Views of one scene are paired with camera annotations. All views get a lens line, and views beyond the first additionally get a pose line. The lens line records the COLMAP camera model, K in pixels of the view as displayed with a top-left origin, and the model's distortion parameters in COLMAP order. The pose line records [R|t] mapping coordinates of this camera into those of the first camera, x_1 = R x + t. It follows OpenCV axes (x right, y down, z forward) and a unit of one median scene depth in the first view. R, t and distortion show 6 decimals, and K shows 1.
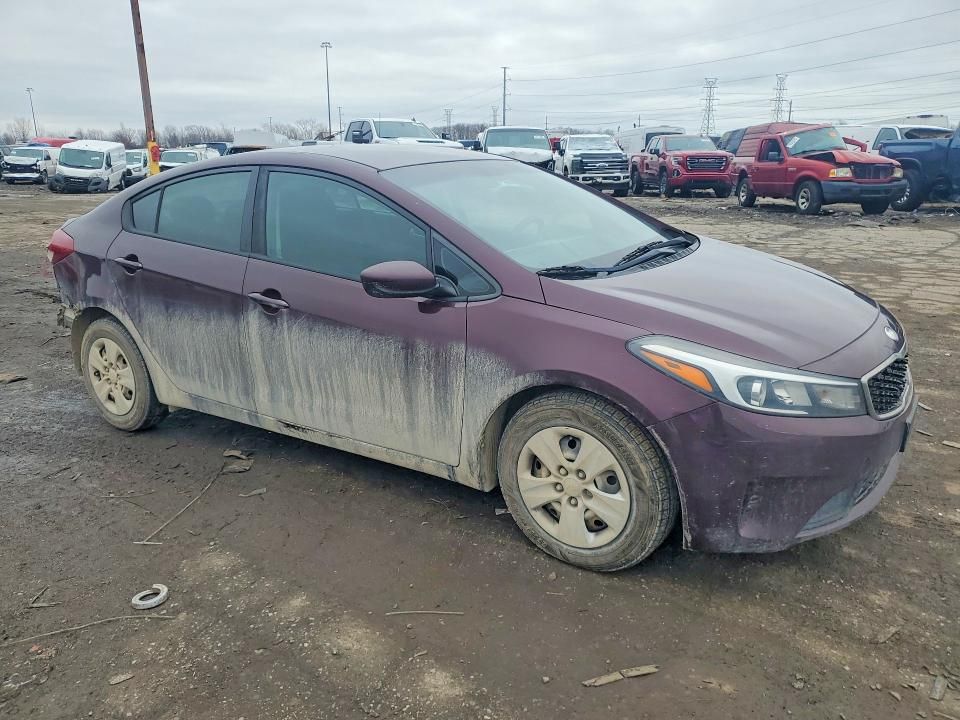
lens RADIAL K [[777.2, 0, 479.5], [0, 777.2, 387.8], [0, 0, 1]] dist [0.043159, 0.001850]
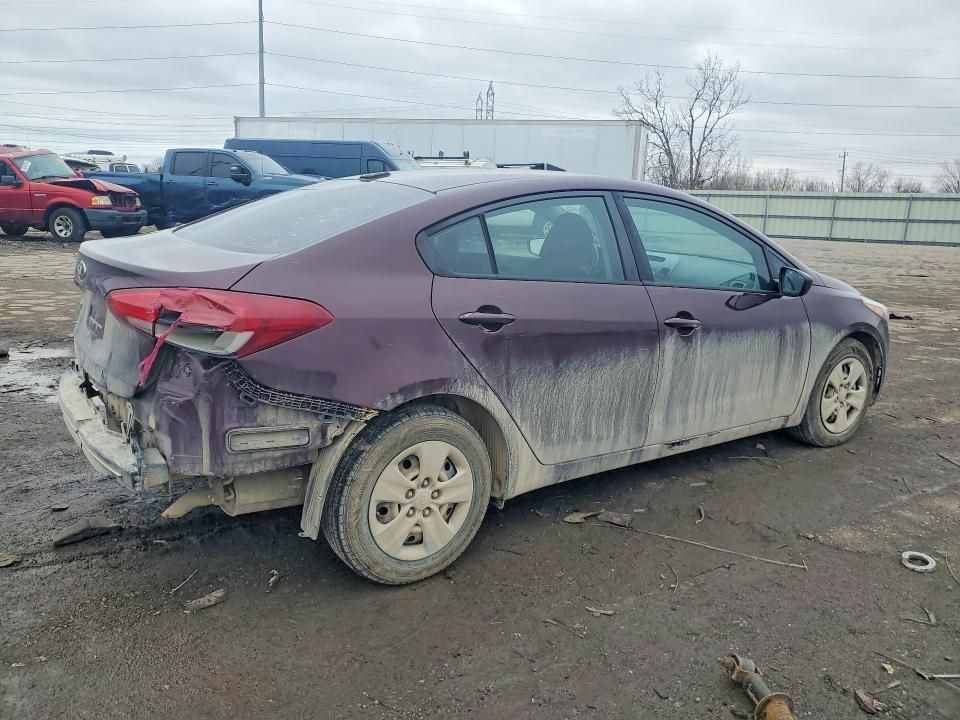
lens RADIAL K [[787.8, 0, 480.0], [0, 787.8, 360.0], [0, 0, 1]] dist [0.007816, 0.002519]
pose [[0.313585, -0.168788, 0.934438, -1.143837], [0.232059, 0.967858, 0.096949, -0.195659], [-0.920768, 0.186443, 0.342675, 0.779554]]
